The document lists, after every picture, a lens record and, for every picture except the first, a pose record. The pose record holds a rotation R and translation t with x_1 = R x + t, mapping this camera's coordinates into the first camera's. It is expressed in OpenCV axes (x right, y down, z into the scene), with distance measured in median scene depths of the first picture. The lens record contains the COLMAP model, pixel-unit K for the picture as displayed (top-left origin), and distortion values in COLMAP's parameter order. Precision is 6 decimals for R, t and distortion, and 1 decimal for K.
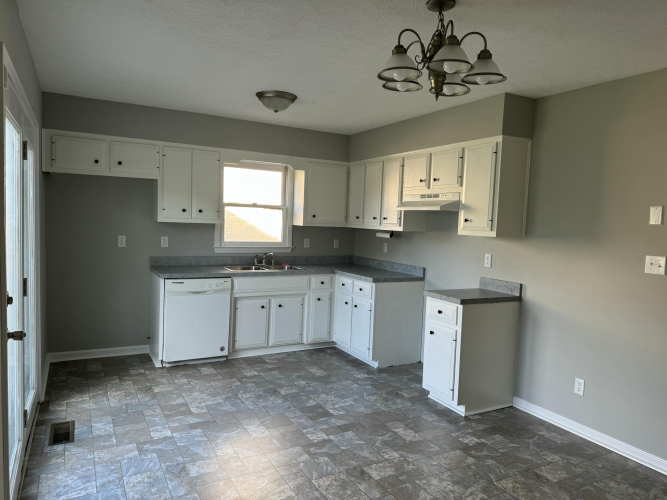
lens RADIAL K [[474.2, 0, 331.3], [0, 474.2, 250.2], [0, 0, 1]] dist [0.086312, -0.139069]
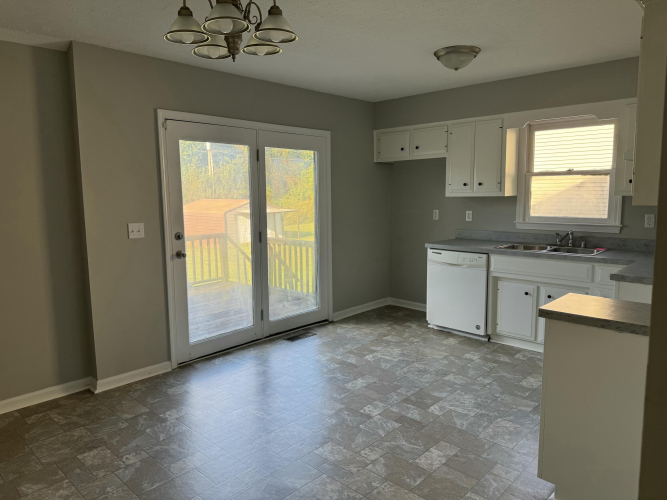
lens RADIAL K [[474.2, 0, 331.3], [0, 474.2, 250.2], [0, 0, 1]] dist [0.086312, -0.139069]
pose [[0.279307, 0.077234, -0.957091, 0.610698], [-0.042054, 0.996787, 0.068165, -0.001168], [0.959280, 0.021211, 0.281658, 0.451339]]
